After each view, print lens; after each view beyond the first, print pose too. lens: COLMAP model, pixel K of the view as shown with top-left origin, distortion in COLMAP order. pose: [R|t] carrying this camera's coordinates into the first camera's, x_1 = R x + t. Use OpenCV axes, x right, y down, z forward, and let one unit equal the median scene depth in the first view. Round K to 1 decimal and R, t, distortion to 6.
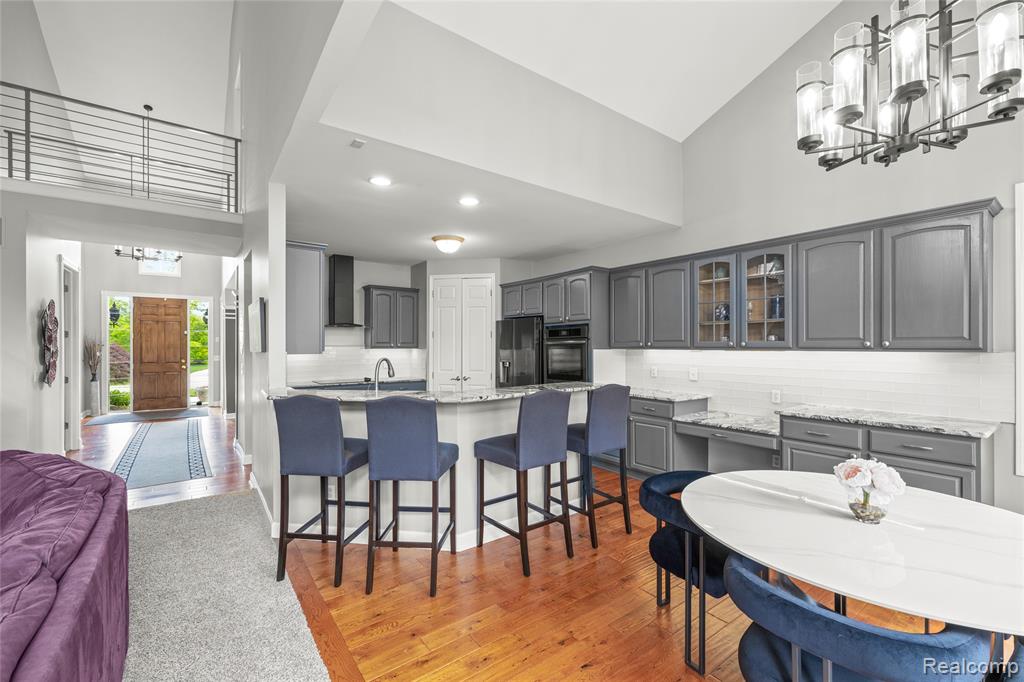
lens RADIAL K [[441.3, 0, 514.1], [0, 441.3, 346.5], [0, 0, 1]] dist [0.001646, 0.000038]
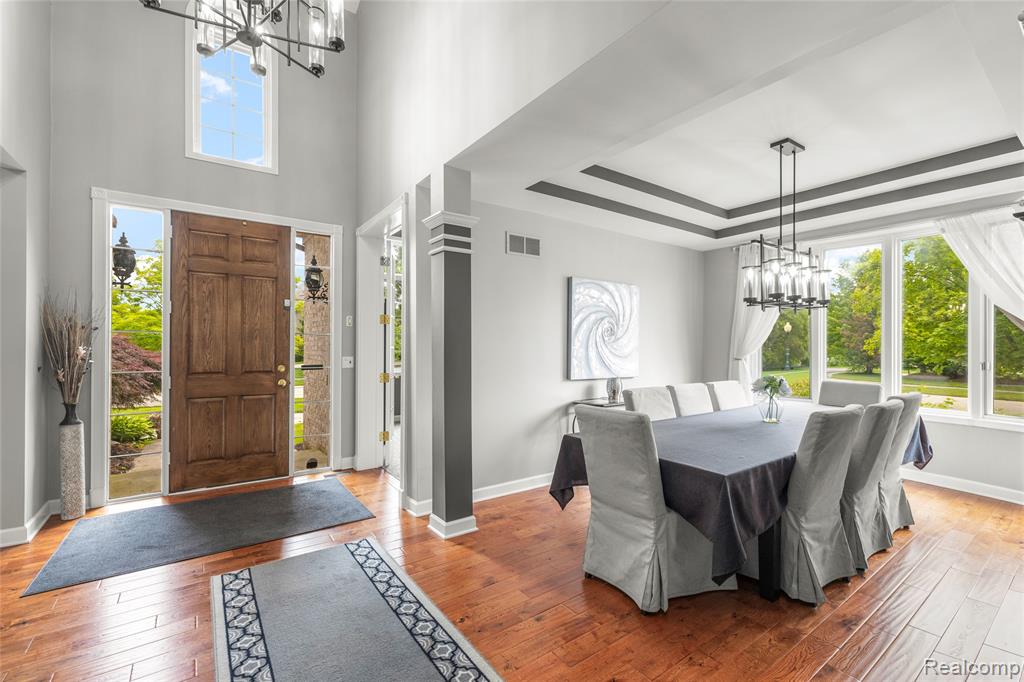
lens RADIAL K [[441.3, 0, 513.0], [0, 441.3, 343.3], [0, 0, 1]] dist [0.001646, 0.000038]
pose [[0.999990, 0.002282, 0.003869, -0.529933], [-0.002240, 0.999938, -0.010880, 0.012462], [-0.003894, 0.010871, 0.999933, 0.572635]]
